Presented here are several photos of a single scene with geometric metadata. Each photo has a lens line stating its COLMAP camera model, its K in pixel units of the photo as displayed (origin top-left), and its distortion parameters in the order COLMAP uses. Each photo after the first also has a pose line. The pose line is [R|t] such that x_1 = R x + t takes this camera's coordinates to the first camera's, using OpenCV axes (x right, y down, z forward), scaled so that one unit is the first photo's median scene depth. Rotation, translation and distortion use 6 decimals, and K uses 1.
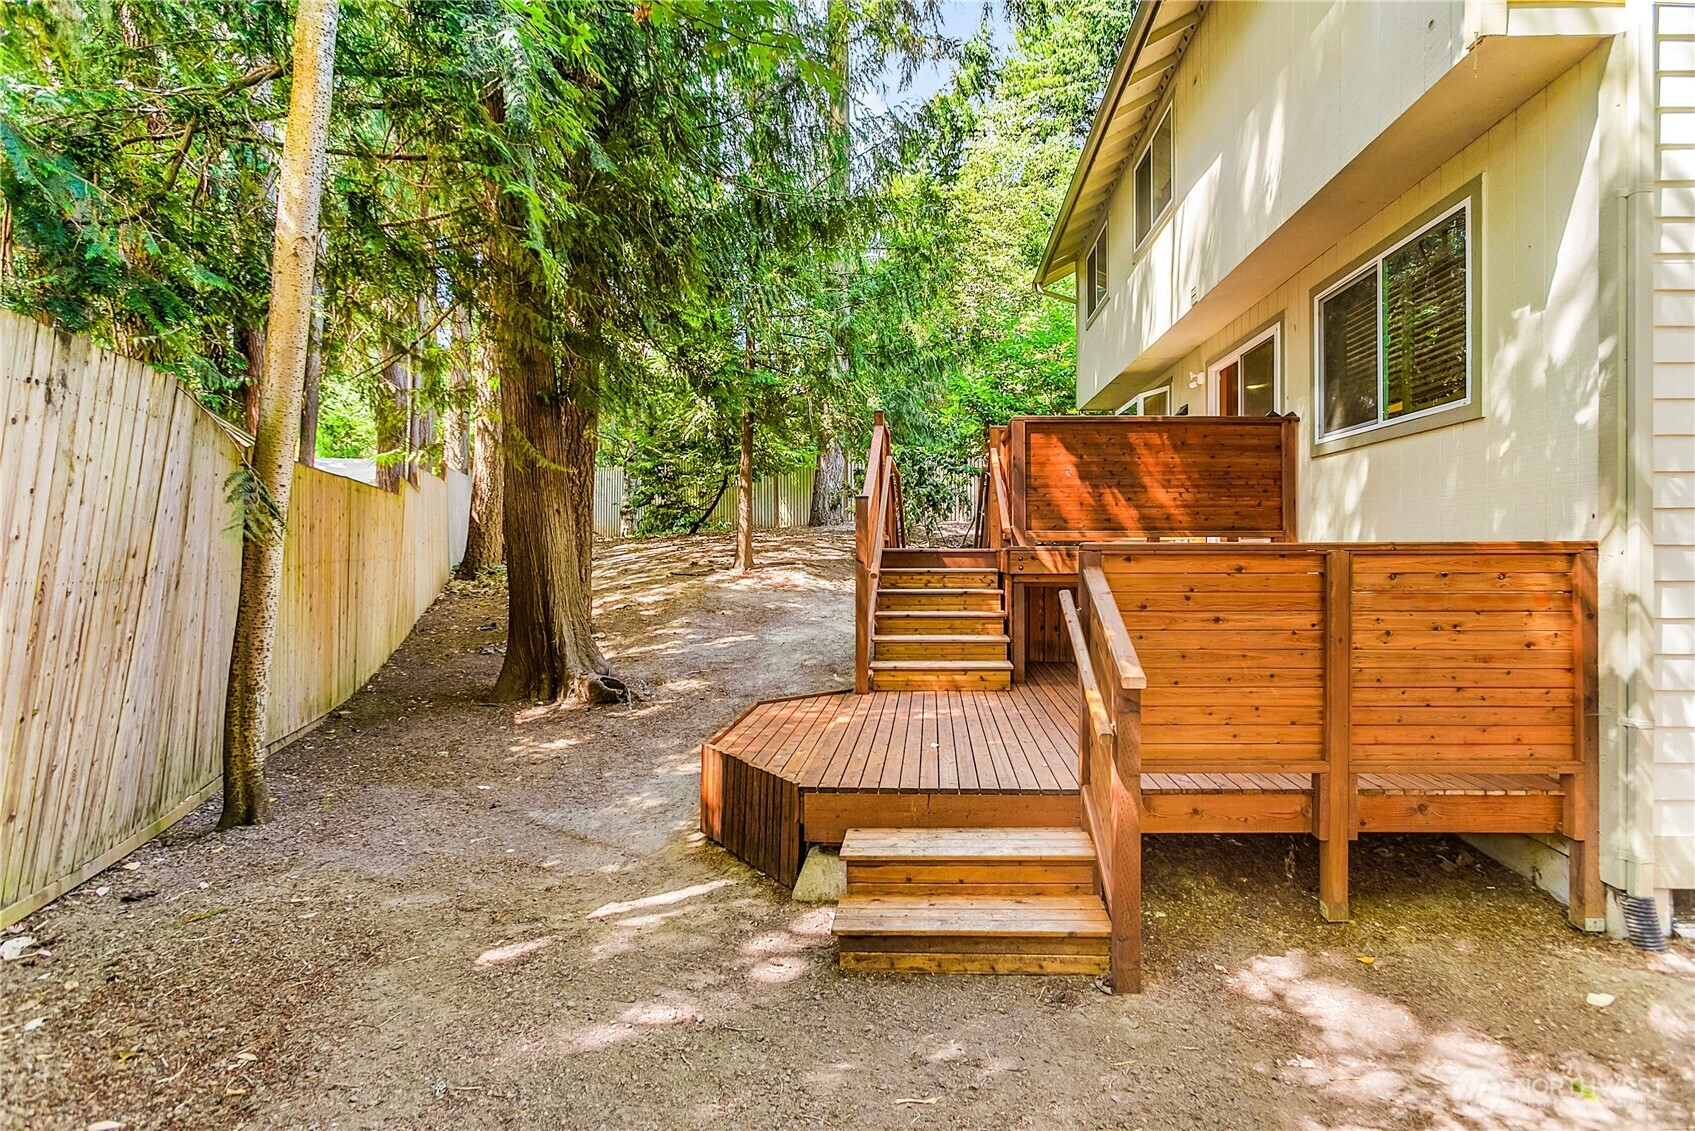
lens RADIAL K [[760.3, 0, 842.1], [0, 760.3, 561.8], [0, 0, 1]] dist [-0.004241, 0.006484]
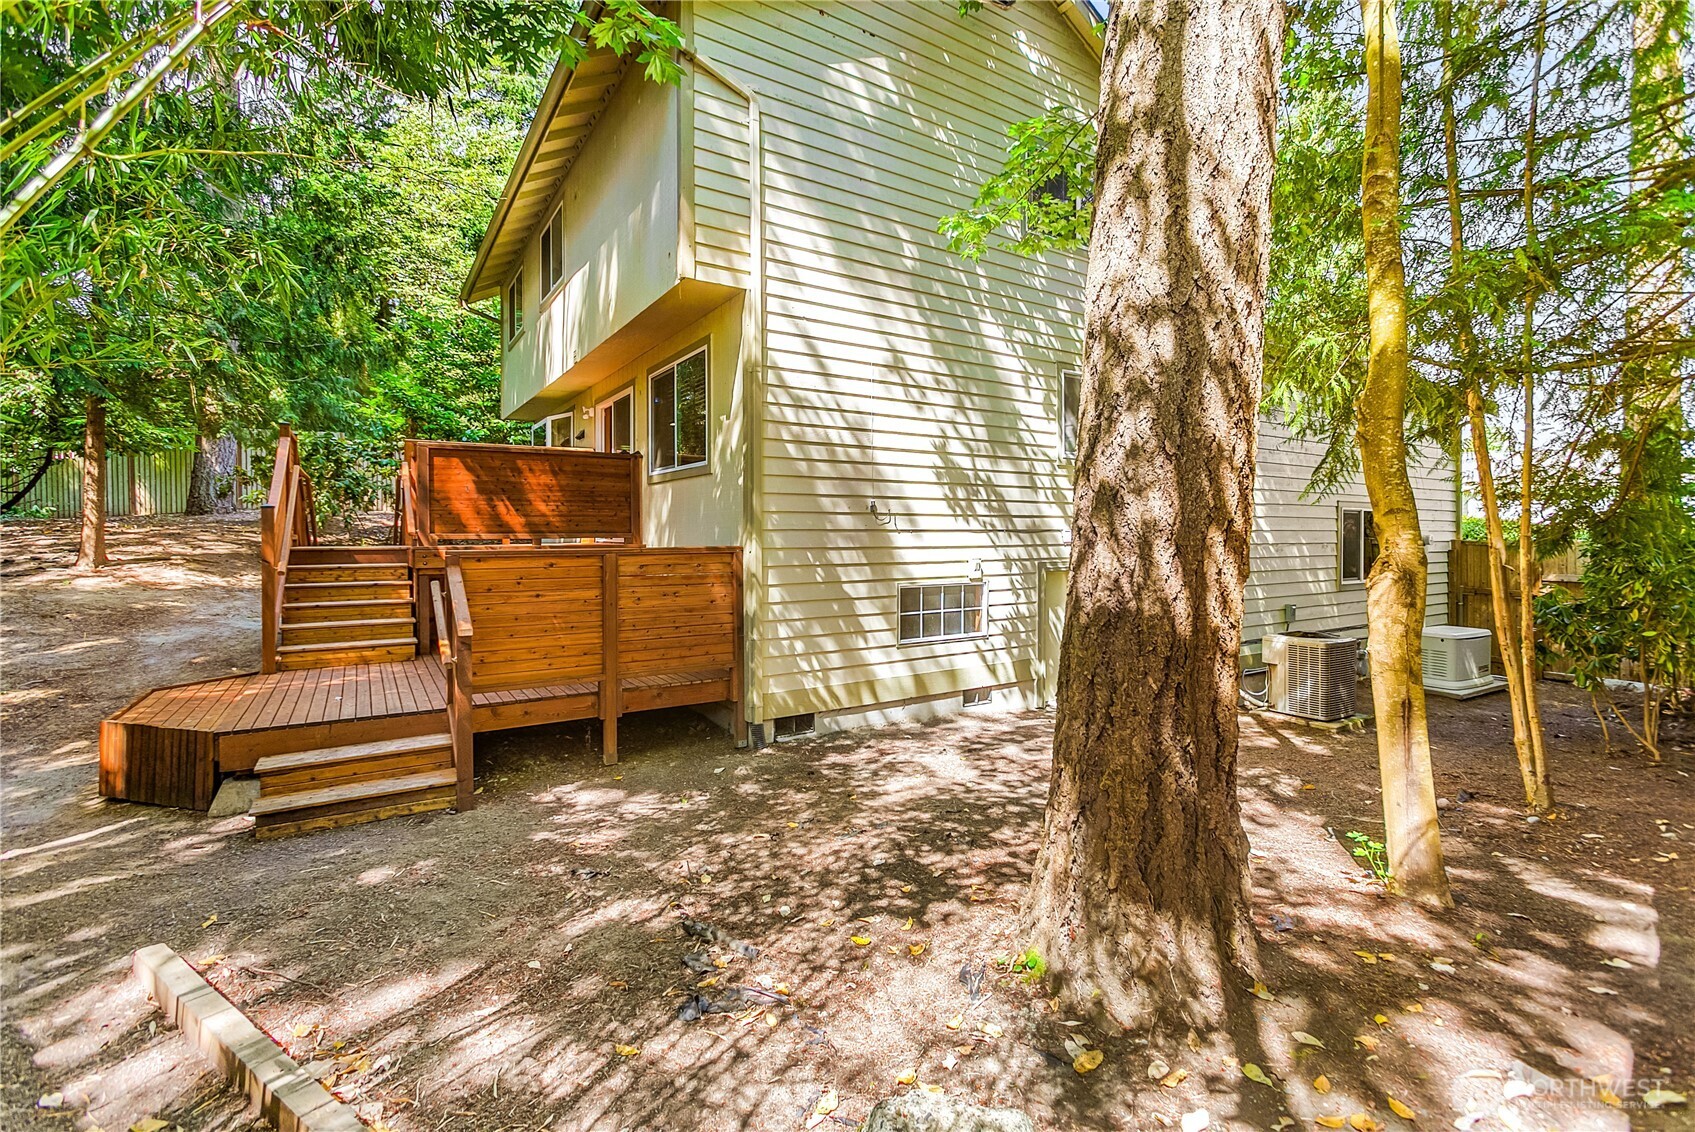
lens RADIAL K [[760.3, 0, 839.4], [0, 760.3, 548.4], [0, 0, 1]] dist [-0.004241, 0.006484]
pose [[0.778242, -0.006018, 0.627935, -0.021964], [0.006080, 0.999979, 0.002049, -0.015310], [-0.627935, 0.002223, 0.778263, -0.424674]]
